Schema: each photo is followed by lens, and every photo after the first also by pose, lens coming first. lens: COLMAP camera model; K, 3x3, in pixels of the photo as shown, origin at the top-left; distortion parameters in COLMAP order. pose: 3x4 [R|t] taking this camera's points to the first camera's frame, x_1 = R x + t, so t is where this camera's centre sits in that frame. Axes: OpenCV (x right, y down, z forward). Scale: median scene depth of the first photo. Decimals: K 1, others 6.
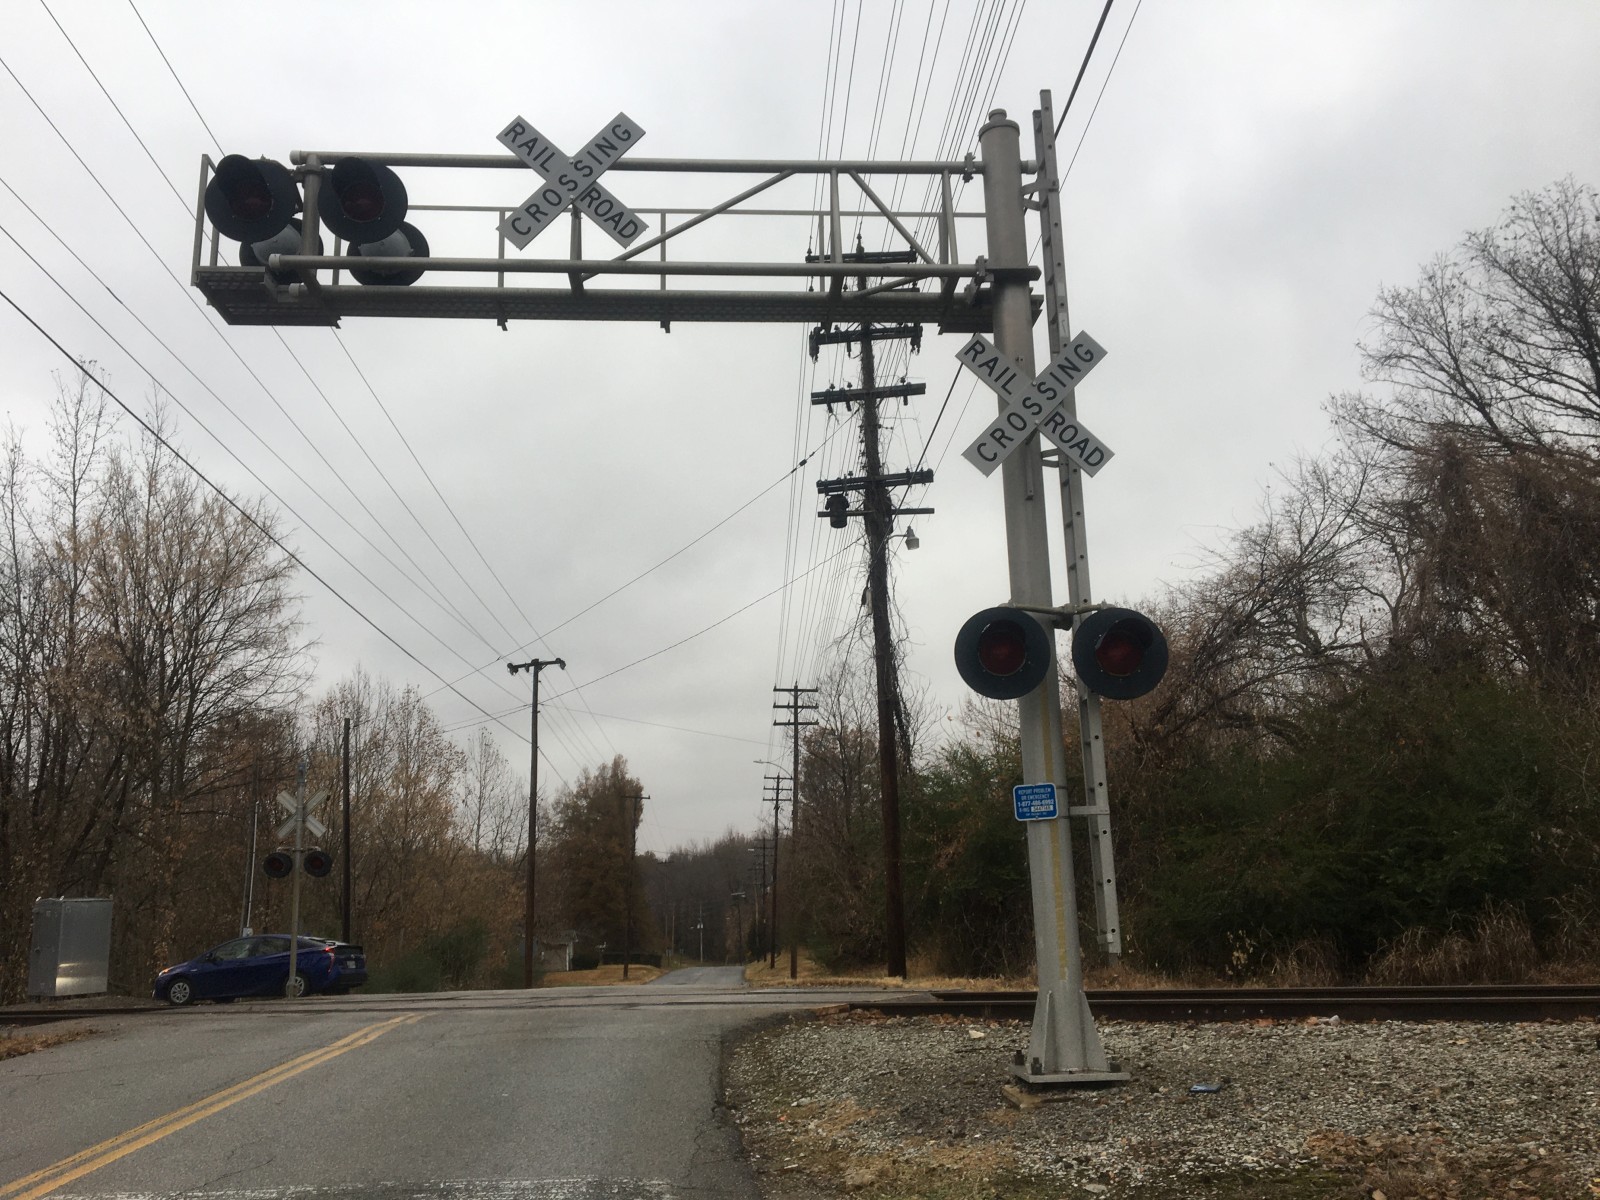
lens RADIAL K [[1365.6, 0, 793.7], [0, 1365.6, 600.8], [0, 0, 1]] dist [0.112235, -0.169893]
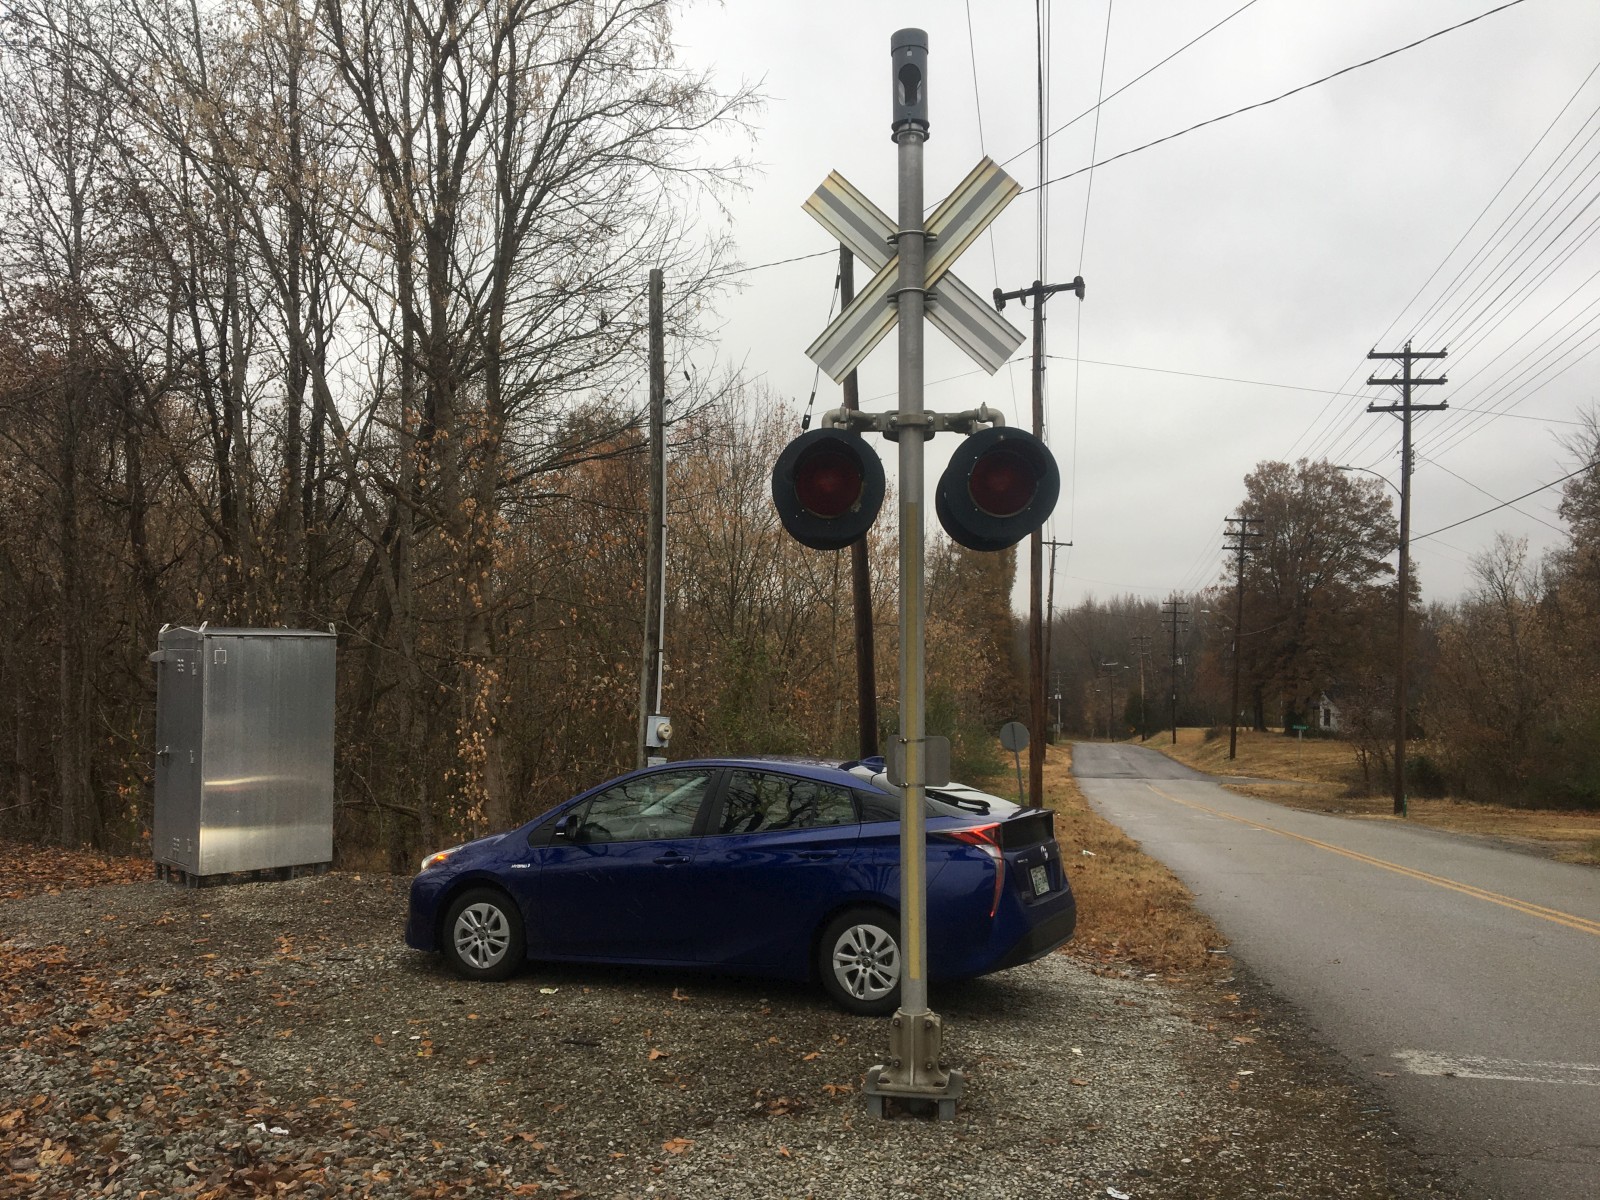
lens RADIAL K [[1389.8, 0, 817.6], [0, 1389.8, 598.5], [0, 0, 1]] dist [0.097370, -0.123158]
pose [[0.977004, 0.017768, -0.212479, -0.228256], [0.017444, 0.986521, 0.162704, 0.120063], [0.212505, -0.162669, 0.963525, 0.546050]]
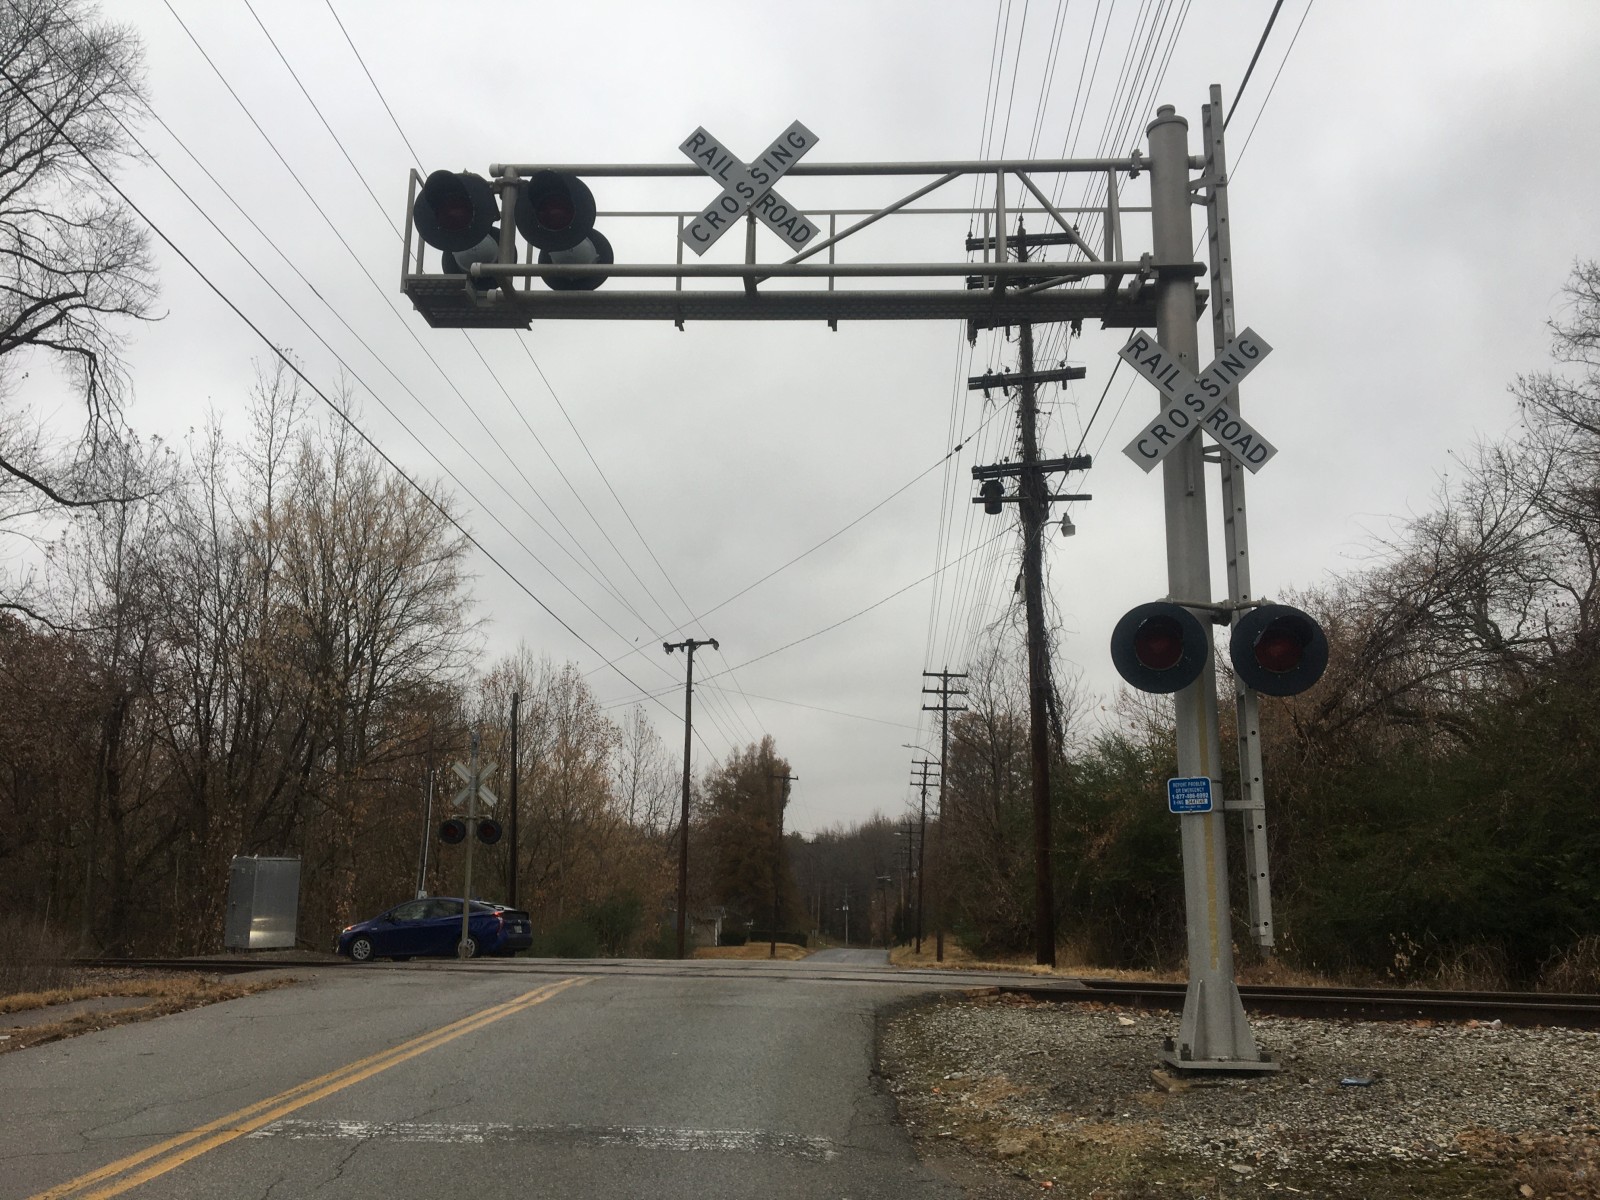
lens RADIAL K [[1389.8, 0, 817.6], [0, 1389.8, 598.5], [0, 0, 1]] dist [0.097370, -0.123158]
pose [[0.995882, 0.017476, -0.088954, -0.004440], [-0.016358, 0.999778, 0.013277, -0.004153], [0.089166, -0.011768, 0.995947, -0.028286]]
